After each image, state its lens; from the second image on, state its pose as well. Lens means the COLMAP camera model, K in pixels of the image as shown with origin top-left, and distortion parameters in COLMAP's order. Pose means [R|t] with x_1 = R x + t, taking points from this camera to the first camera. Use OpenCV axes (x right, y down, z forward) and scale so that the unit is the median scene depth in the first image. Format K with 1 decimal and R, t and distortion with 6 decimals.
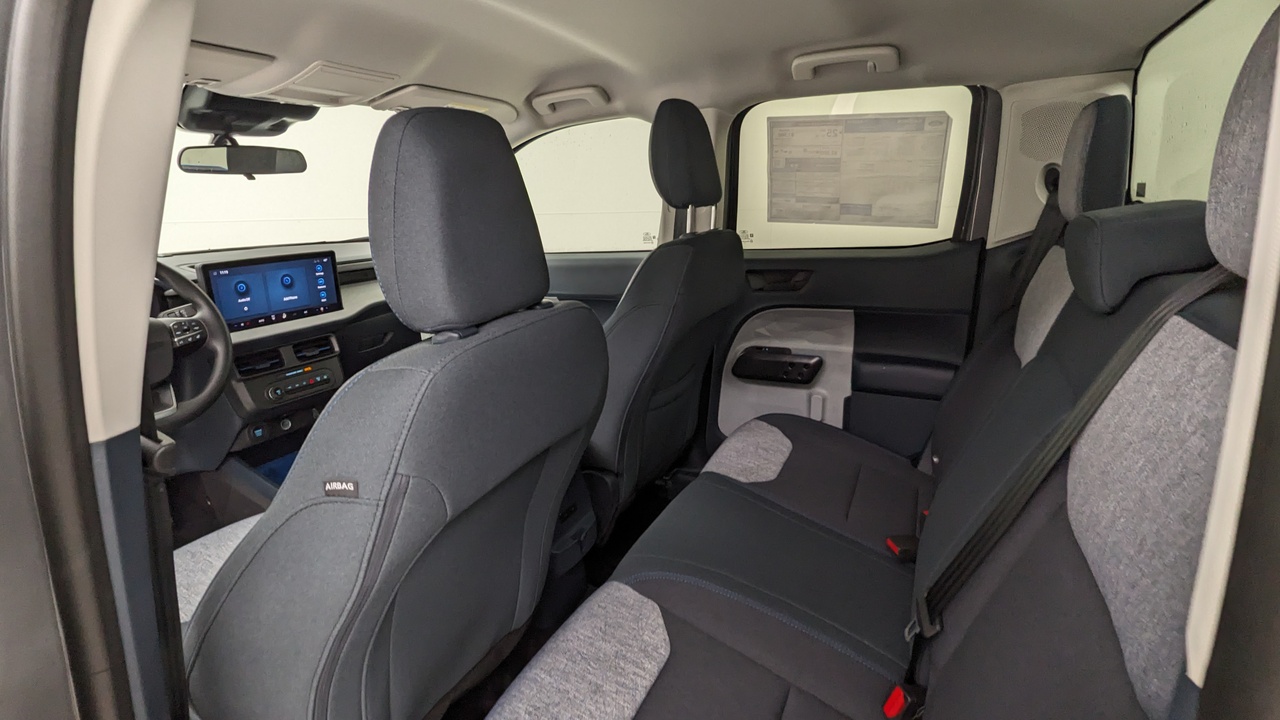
lens RADIAL K [[611.7, 0, 636.3], [0, 611.7, 360.3], [0, 0, 1]] dist [0.001702, -0.000432]
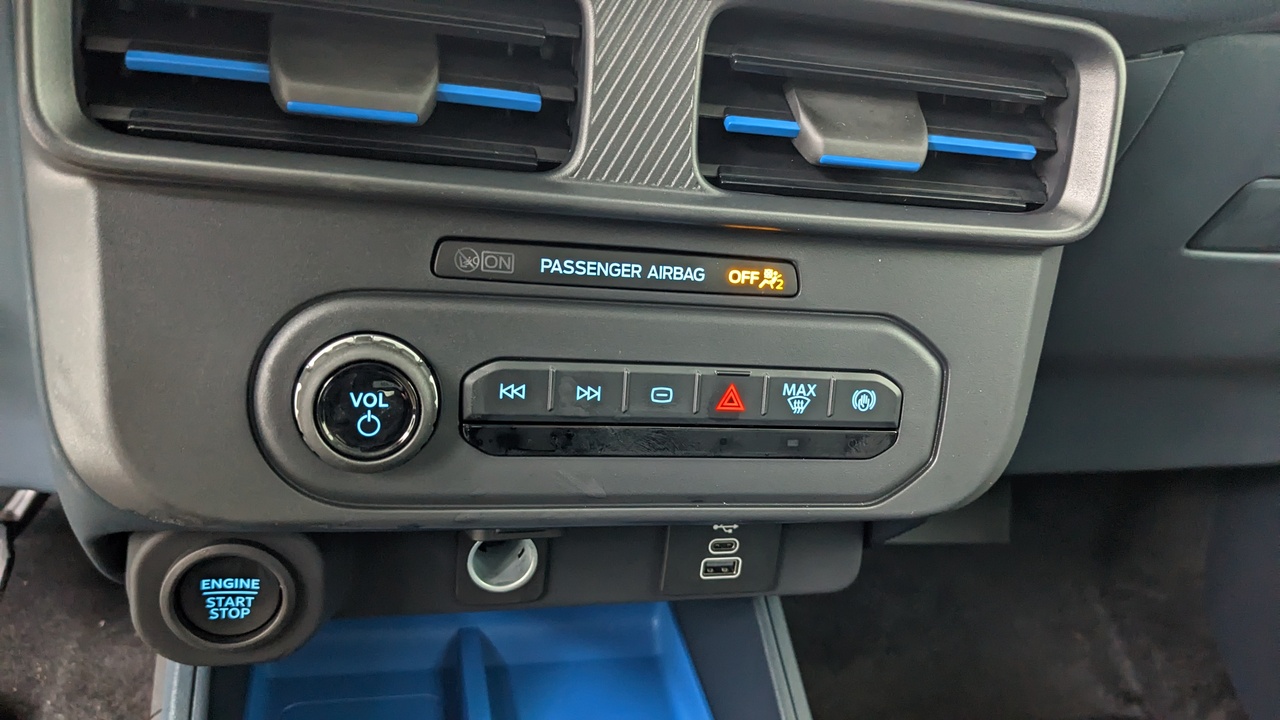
lens RADIAL K [[1028.0, 0, 640.4], [0, 1028.0, 369.4], [0, 0, 1]] dist [0.049123, -0.071513]
pose [[0.631571, 0.469570, -0.616945, -0.518519], [-0.369558, 0.881846, 0.292873, -0.019611], [0.681575, 0.043027, 0.730482, 1.028460]]
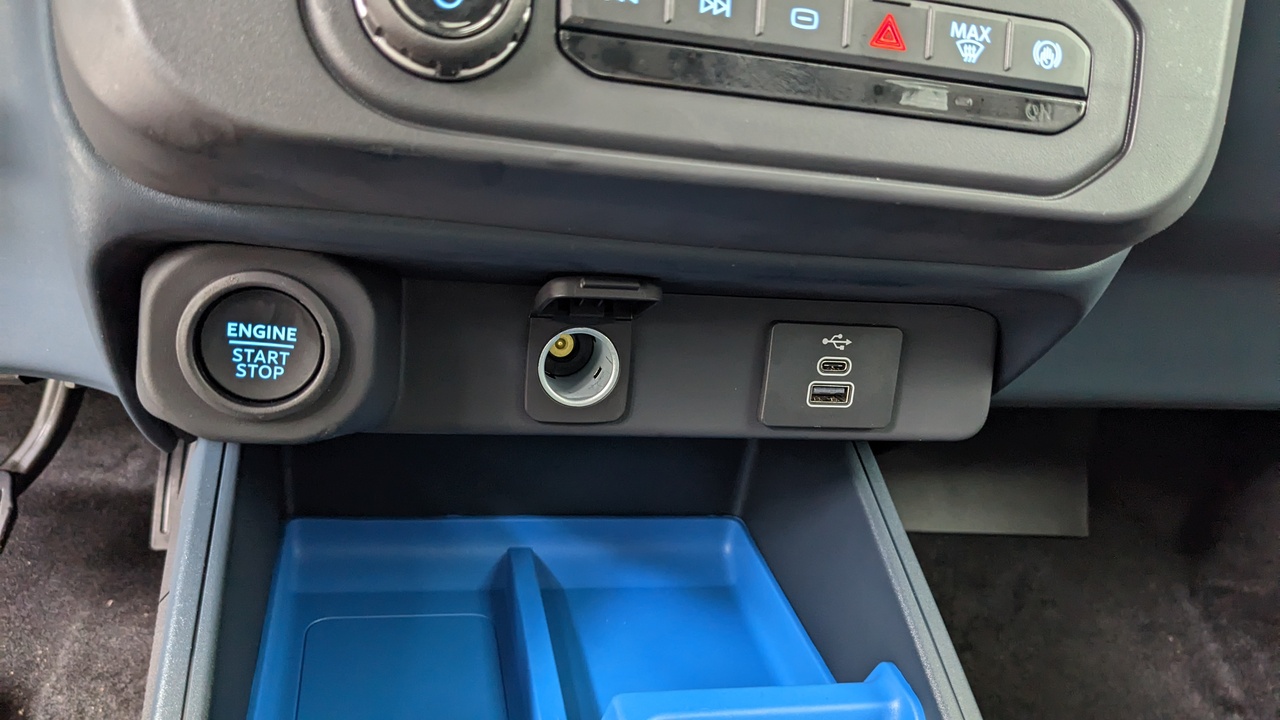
lens RADIAL K [[1028.0, 0, 641.5], [0, 1028.0, 360.9], [0, 0, 1]] dist [0.049123, -0.071513]
pose [[0.624116, 0.404100, -0.668717, -0.523989], [-0.358321, 0.908592, 0.214632, 0.068486], [0.694324, 0.105660, 0.711864, 1.052145]]
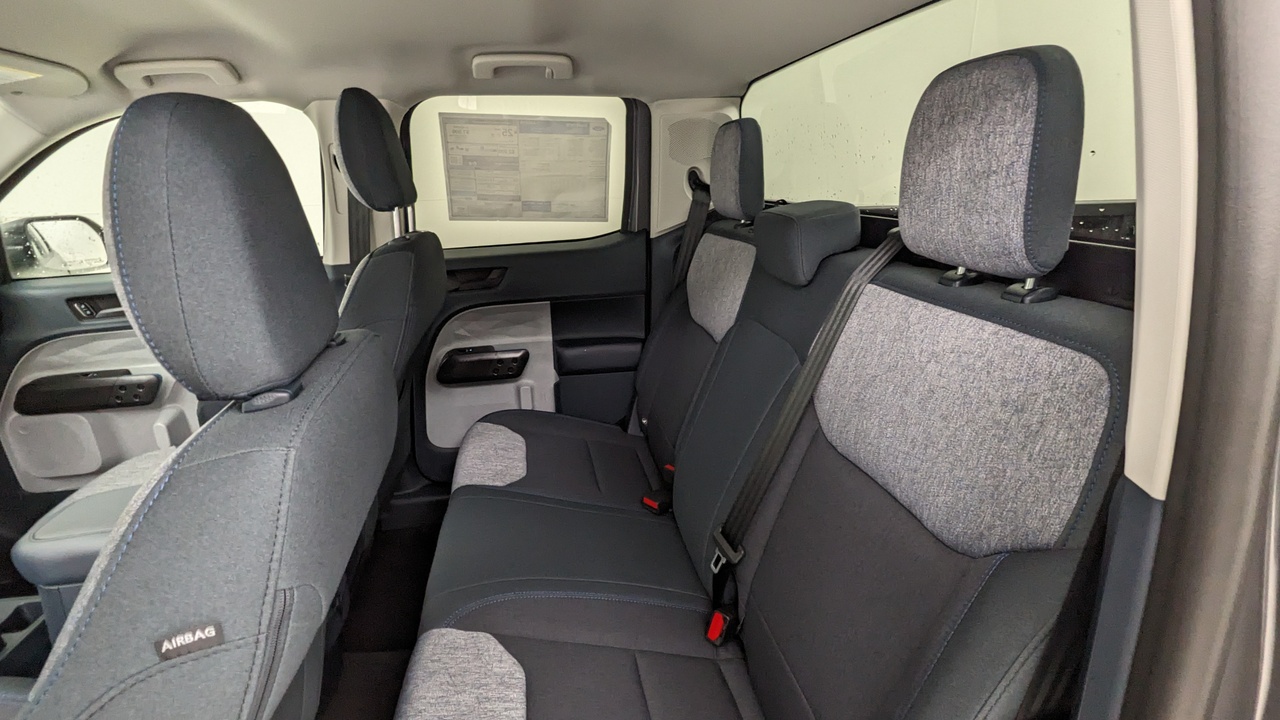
lens RADIAL K [[611.7, 0, 636.4], [0, 611.7, 362.5], [0, 0, 1]] dist [0.001702, -0.000432]
pose [[0.811944, -0.166190, 0.559578, -0.161523], [0.156102, 0.985521, 0.066189, -0.028450], [-0.562475, 0.033609, 0.826131, 0.048150]]
